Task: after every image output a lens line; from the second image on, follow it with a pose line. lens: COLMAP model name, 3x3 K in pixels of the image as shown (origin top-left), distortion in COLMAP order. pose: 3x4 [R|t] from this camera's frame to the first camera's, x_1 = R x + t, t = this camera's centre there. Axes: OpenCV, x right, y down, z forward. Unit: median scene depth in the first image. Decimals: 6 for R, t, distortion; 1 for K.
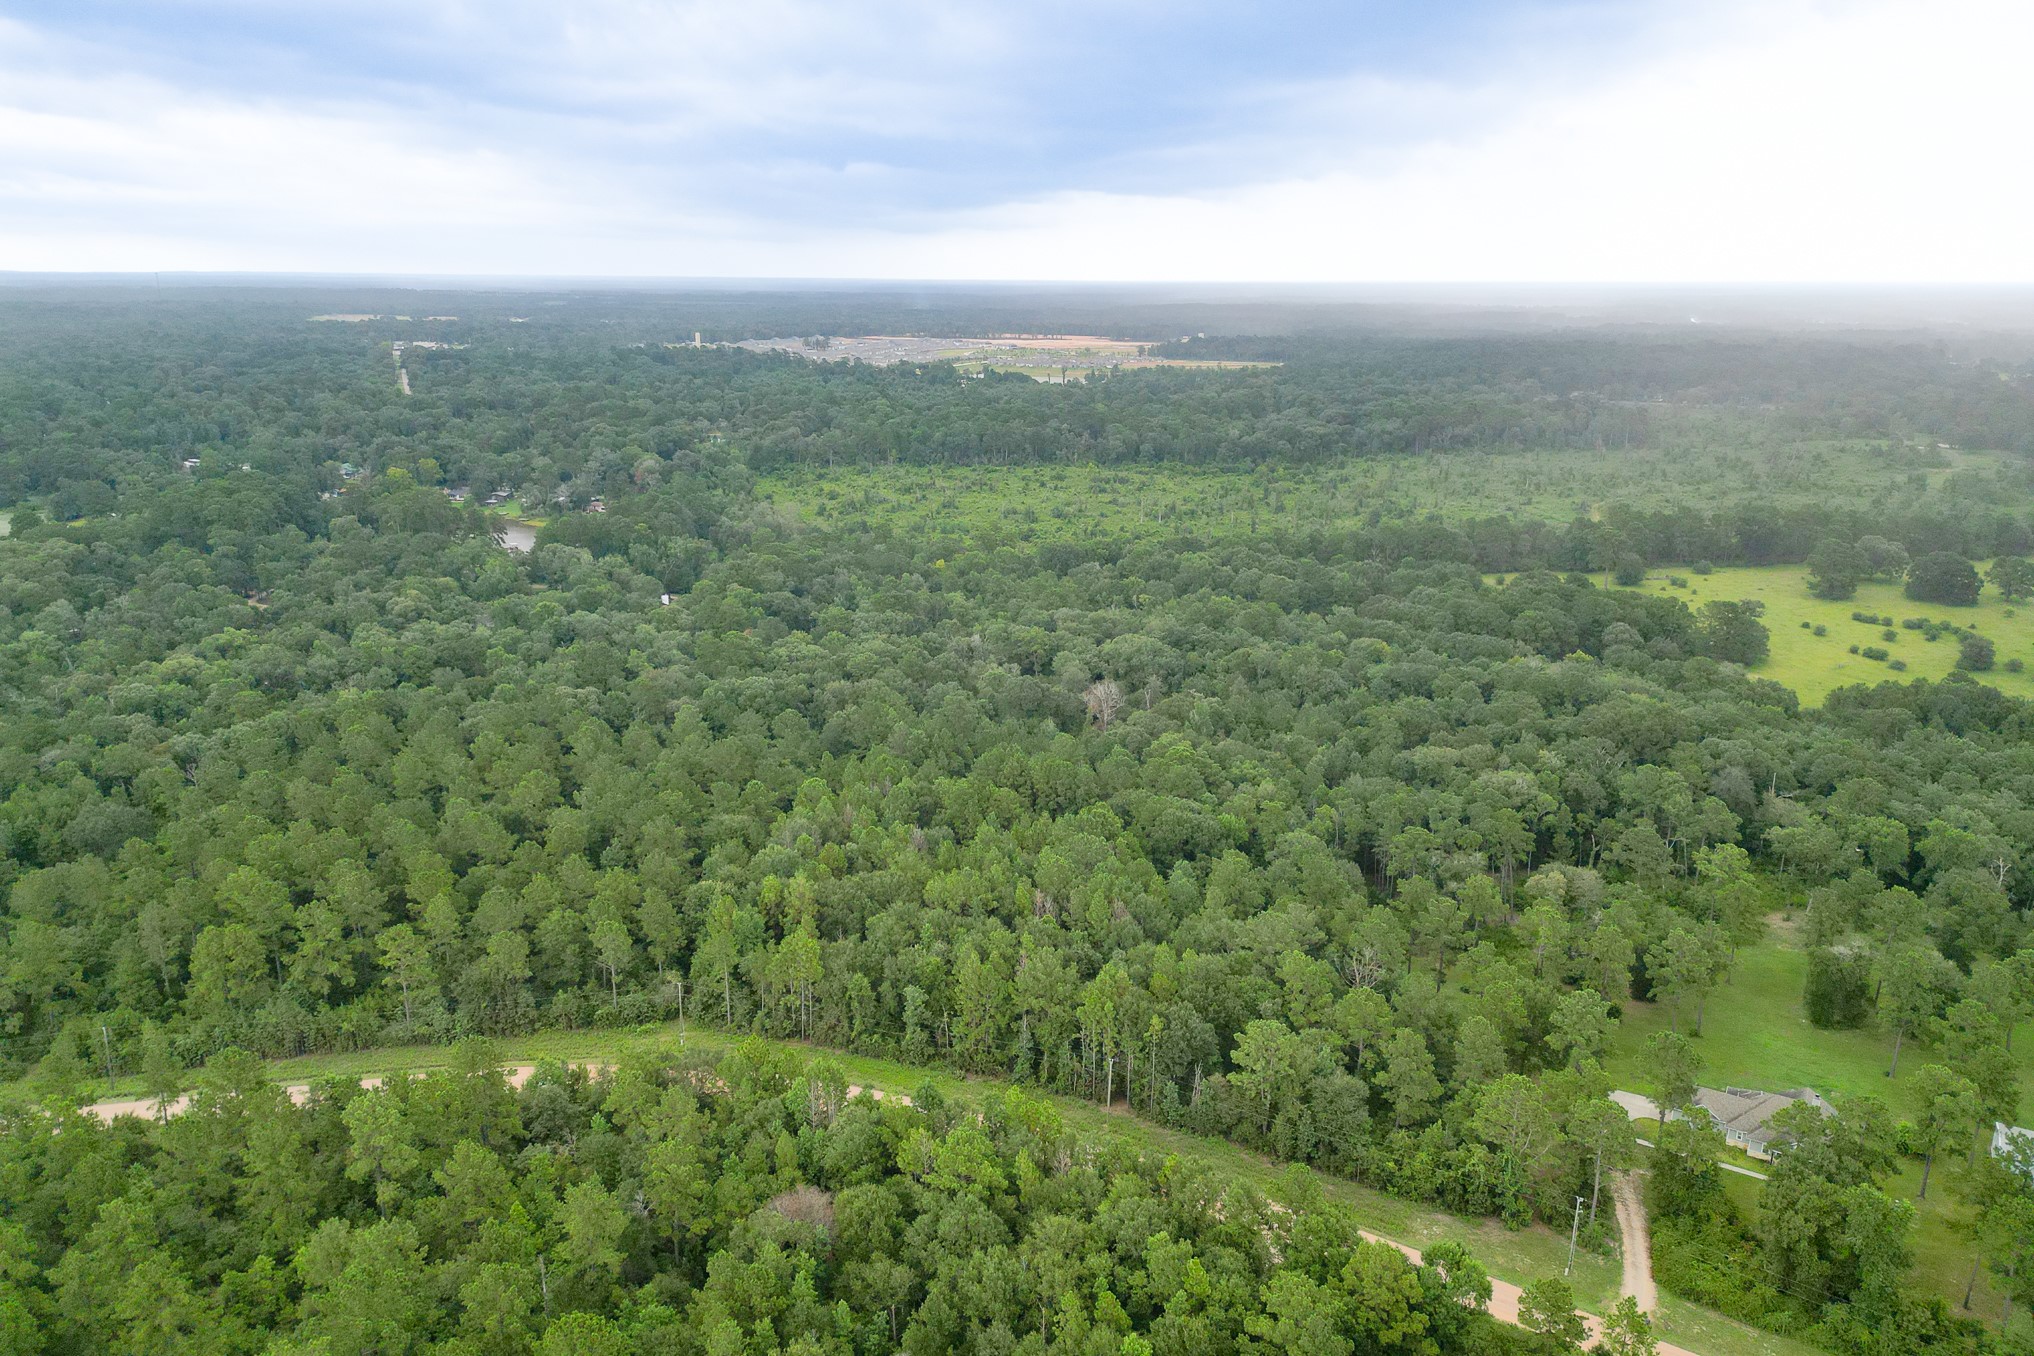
lens RADIAL K [[1449.9, 0, 1015.6], [0, 1449.9, 680.9], [0, 0, 1]] dist [0.068428, -0.064855]
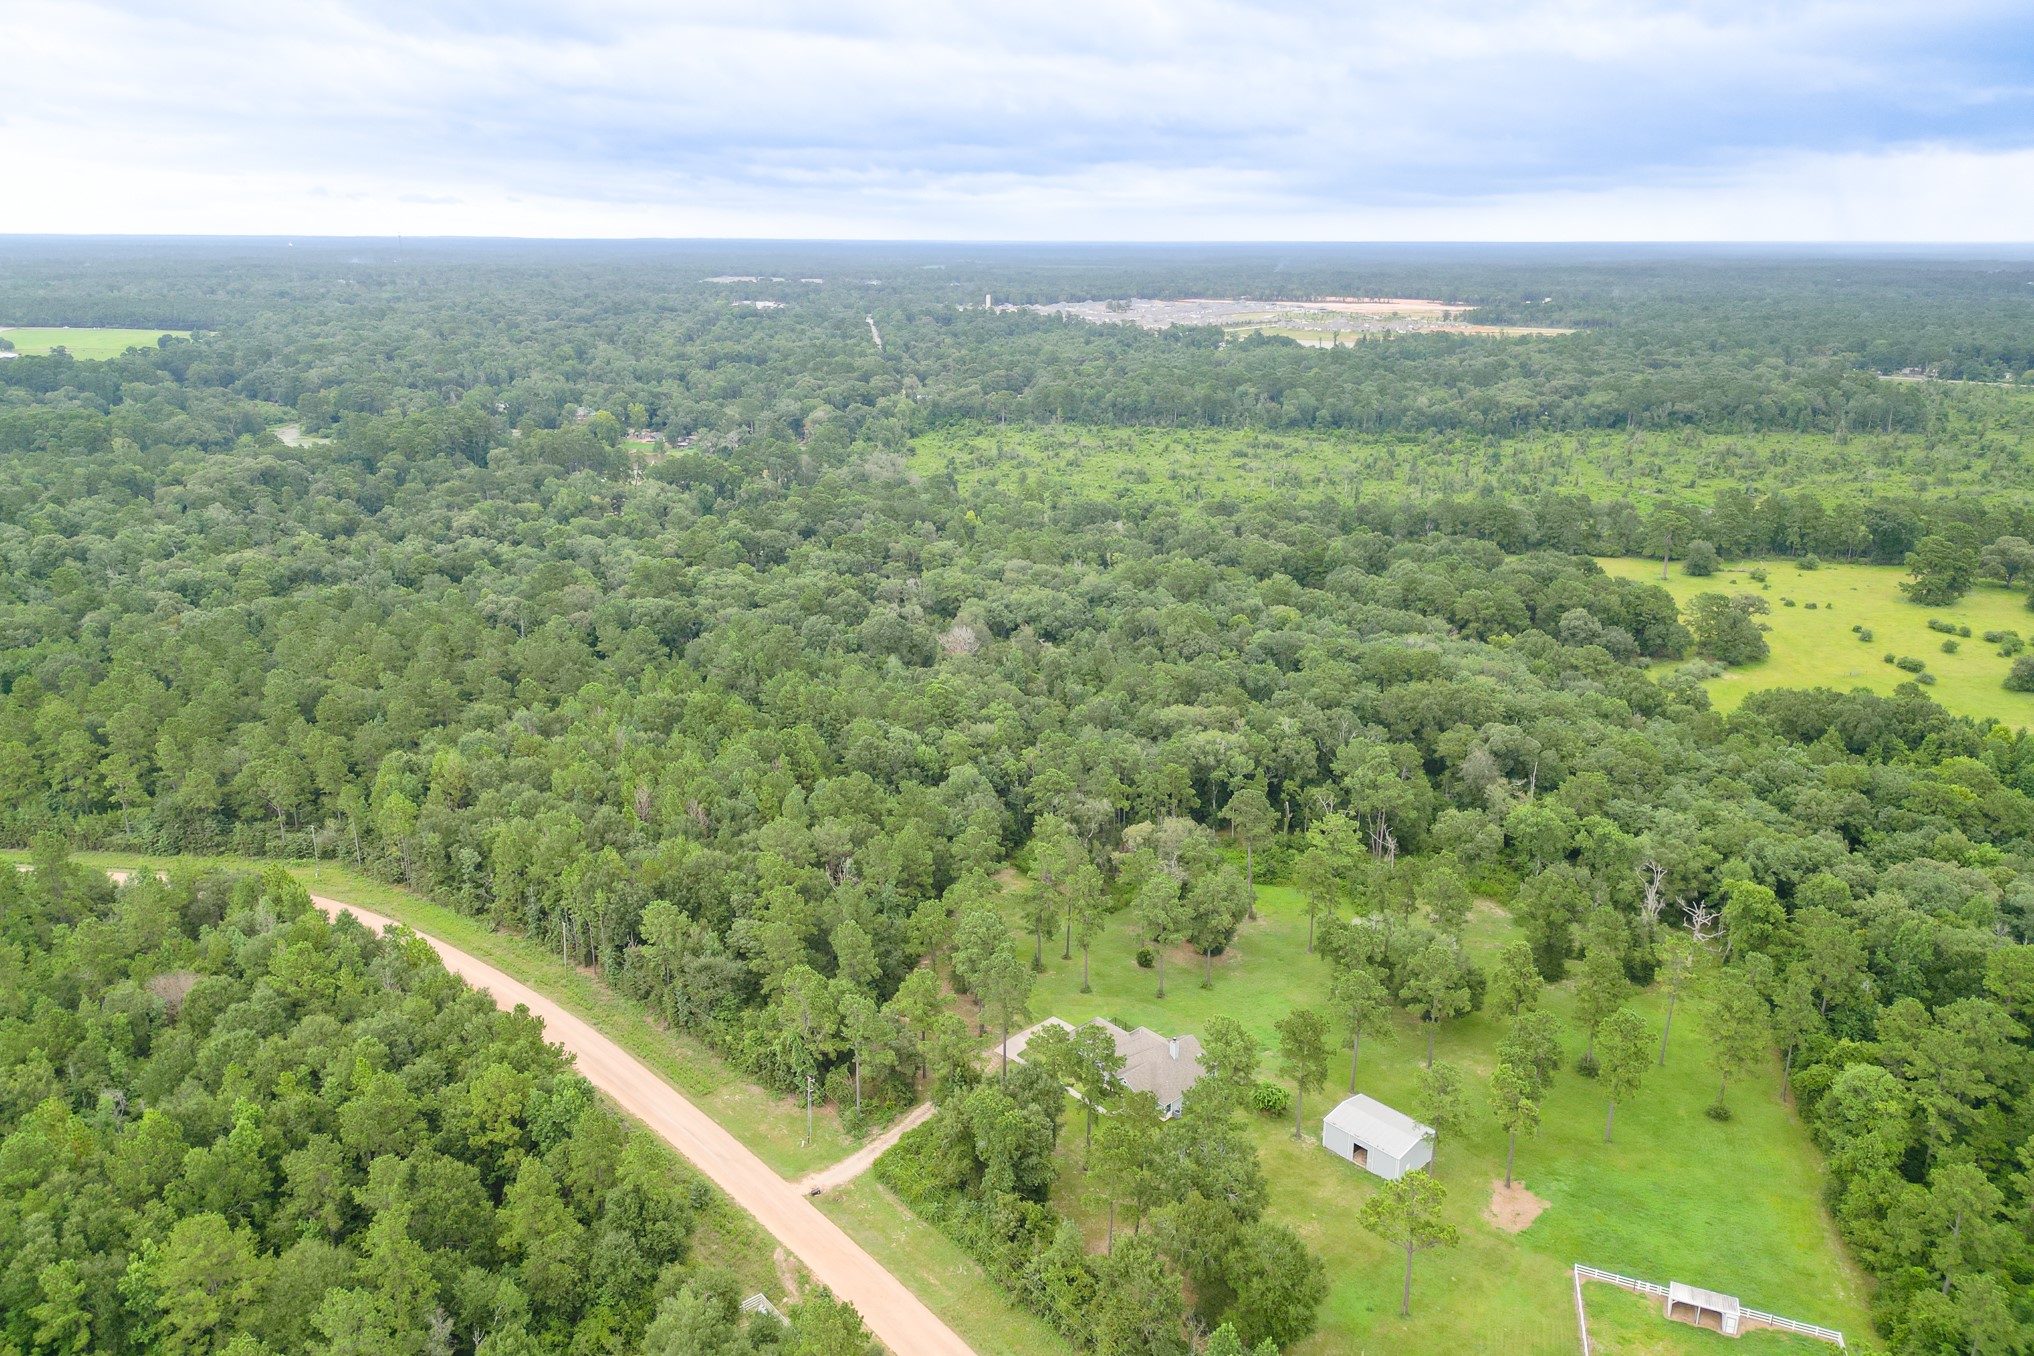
lens RADIAL K [[1449.9, 0, 1011.6], [0, 1449.9, 675.9], [0, 0, 1]] dist [0.068428, -0.064855]
pose [[0.960207, 0.079848, -0.267633, 0.172317], [-0.074413, 0.996764, 0.030409, 0.000968], [0.269195, -0.009284, 0.963041, -0.002764]]
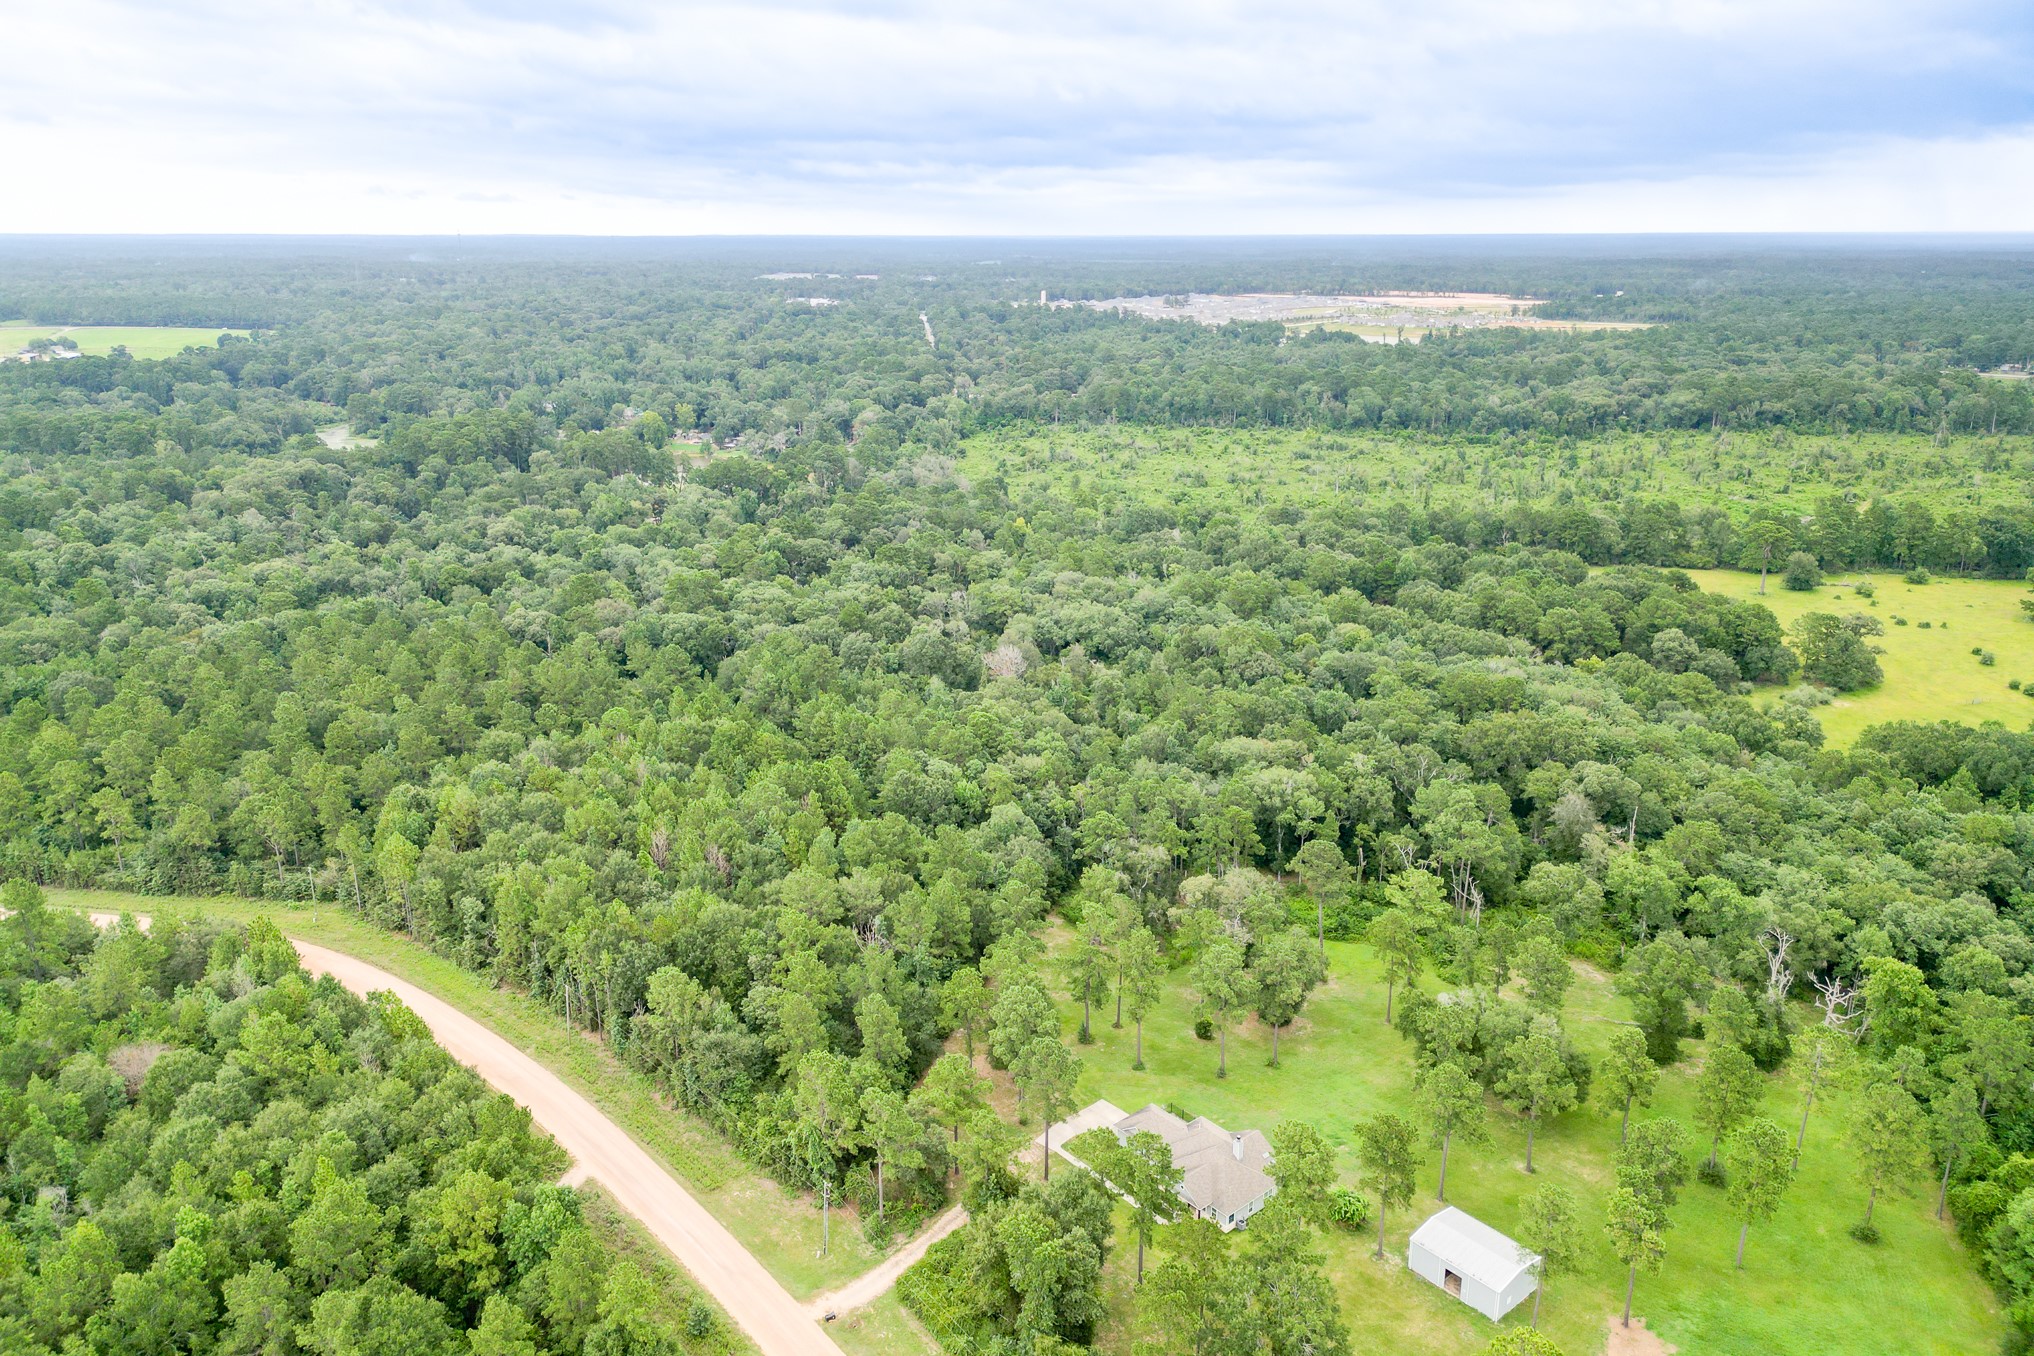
lens RADIAL K [[1449.9, 0, 1008.7], [0, 1449.9, 670.6], [0, 0, 1]] dist [0.068428, -0.064855]
pose [[0.948486, 0.086126, -0.304888, 0.165553], [-0.079763, 0.996258, 0.033291, -0.006787], [0.306615, -0.007258, 0.951806, 0.023909]]
